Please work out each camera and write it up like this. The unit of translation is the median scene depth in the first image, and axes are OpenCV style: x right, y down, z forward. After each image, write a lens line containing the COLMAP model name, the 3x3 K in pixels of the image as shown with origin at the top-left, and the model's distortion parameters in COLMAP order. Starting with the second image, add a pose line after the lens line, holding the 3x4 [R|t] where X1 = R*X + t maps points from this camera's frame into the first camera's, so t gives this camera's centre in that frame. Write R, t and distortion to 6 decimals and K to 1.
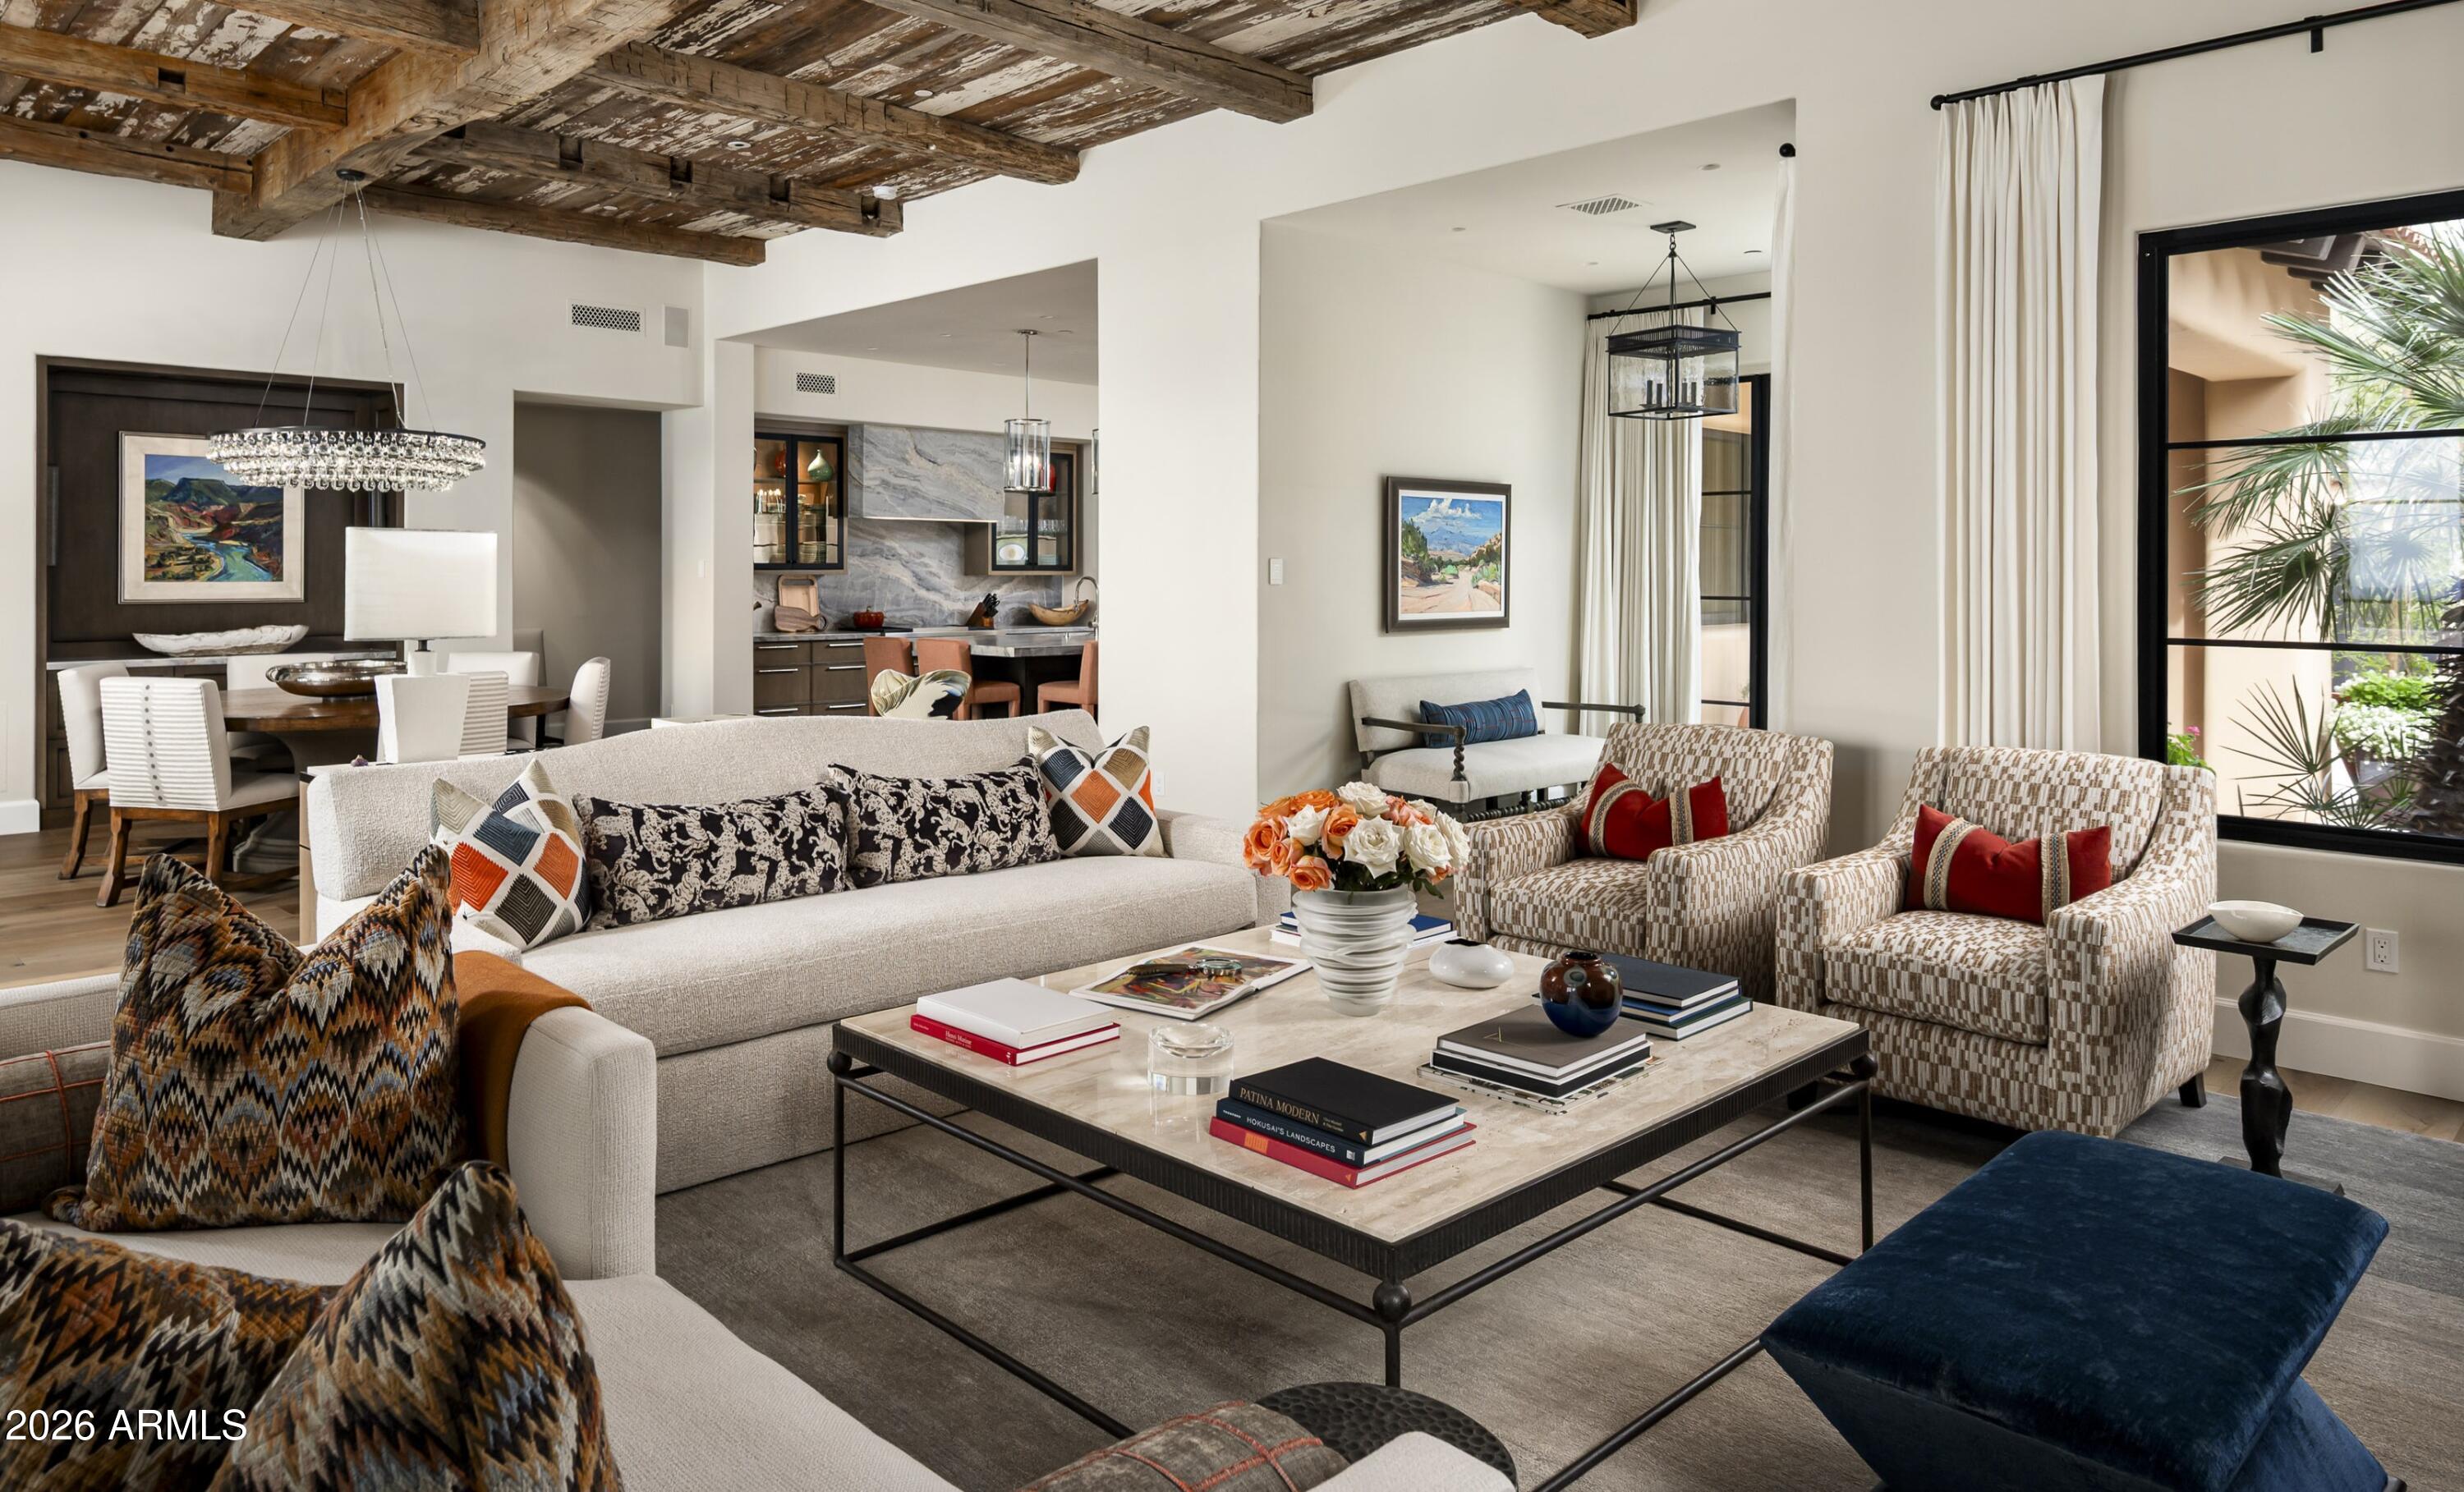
lens RADIAL K [[1555.3, 0, 1070.1], [0, 1555.3, 570.4], [0, 0, 1]] dist [-0.000476, 0.001551]
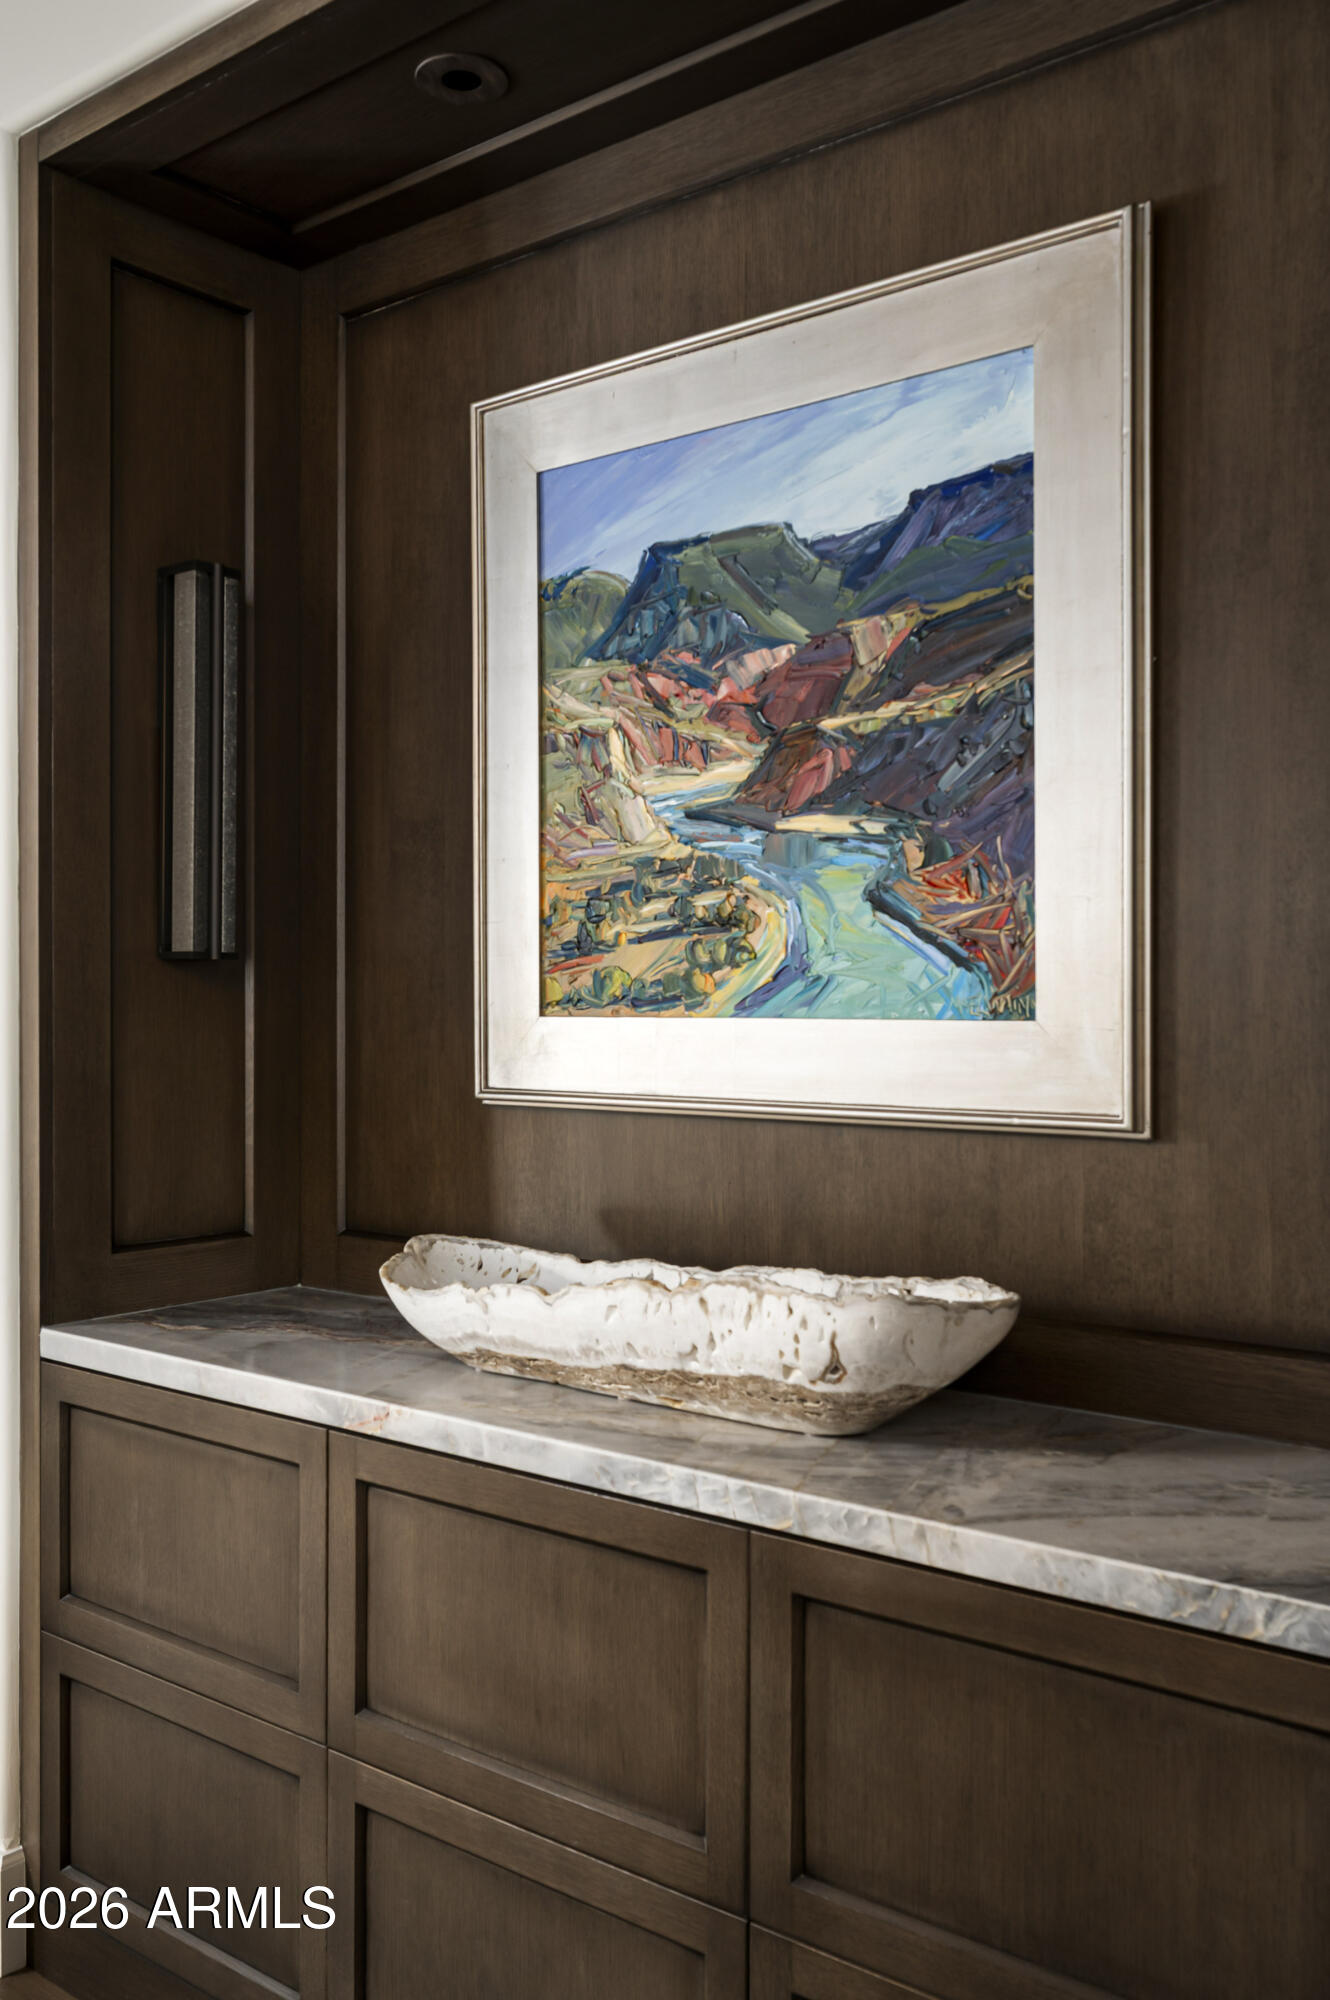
lens RADIAL K [[1769.6, 0, 665.0], [0, 1769.6, 1000.0], [0, 0, 1]] dist [-0.001132, 0.001785]
pose [[0.157295, -0.000598, -0.987552, -0.377537], [0.002723, 0.999996, -0.000172, 0.005654], [0.987548, -0.002662, 0.157296, 1.122717]]
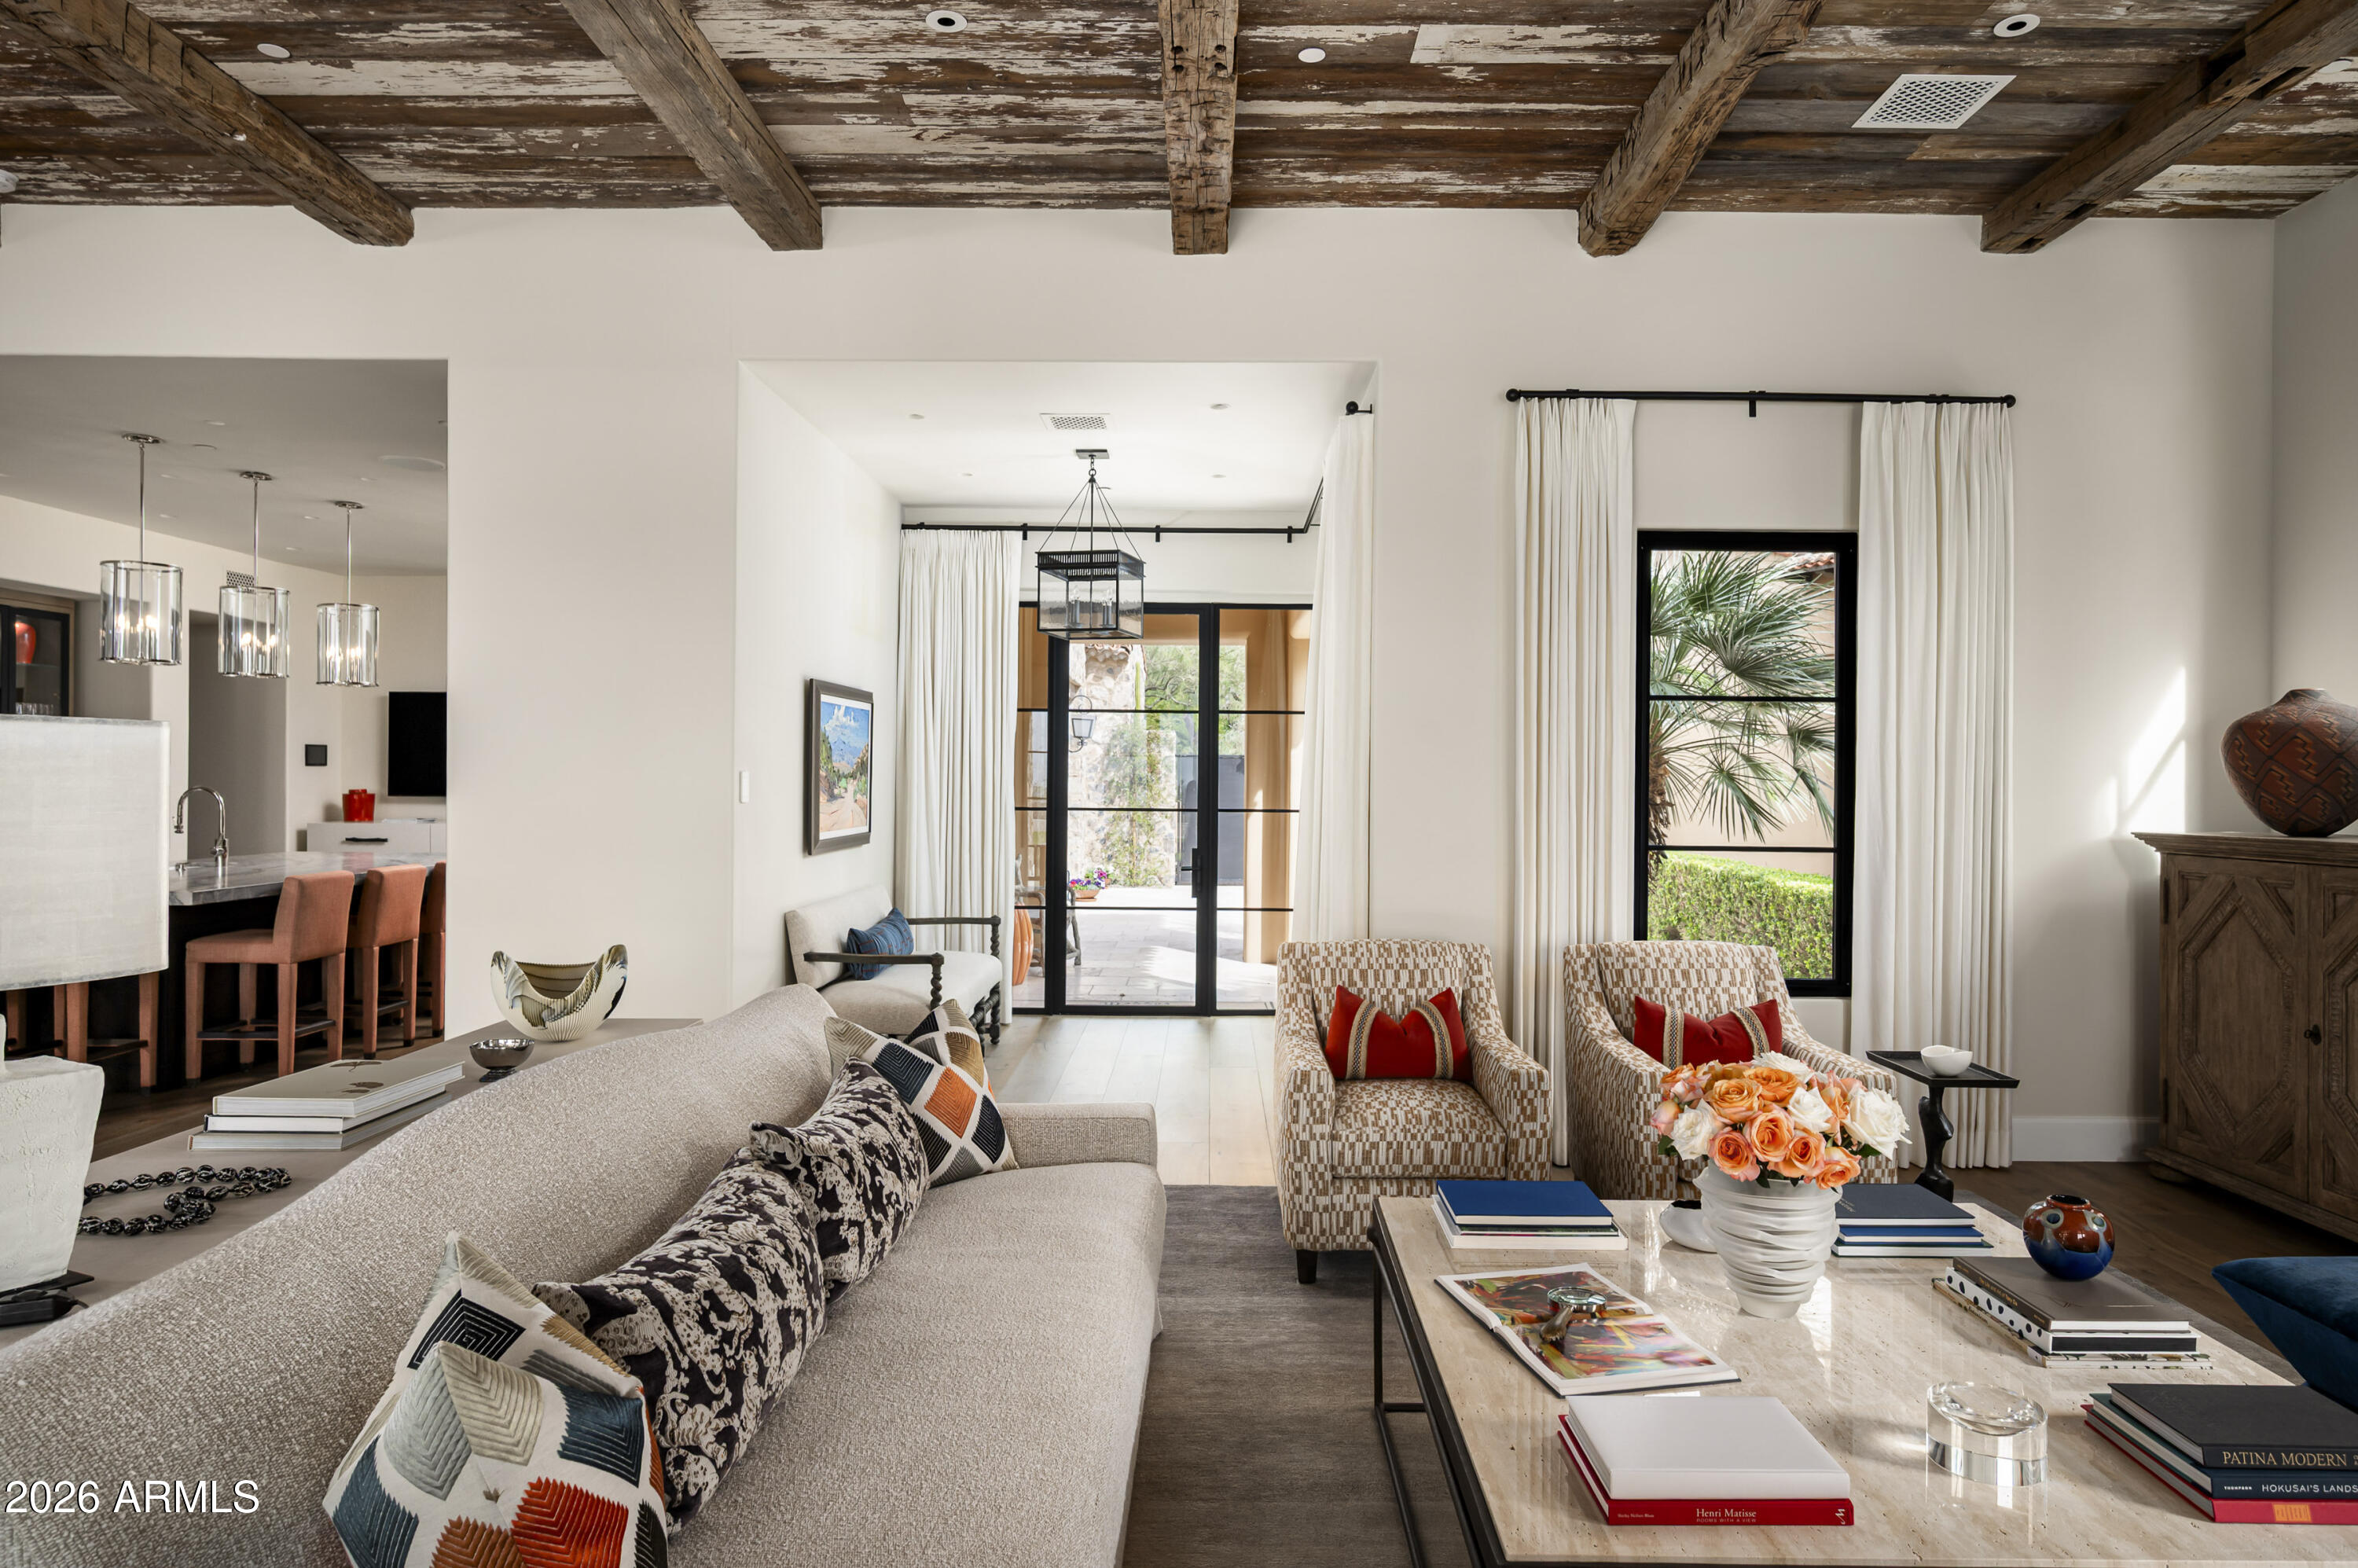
lens RADIAL K [[1439.2, 0, 1220.7], [0, 1439.2, 781.9], [0, 0, 1]] dist [-0.001953, -0.000728]
pose [[0.665147, 0.001972, 0.746710, -0.246113], [-0.008268, 0.999955, 0.004724, -0.007061], [-0.746666, -0.009316, 0.665134, 0.268868]]
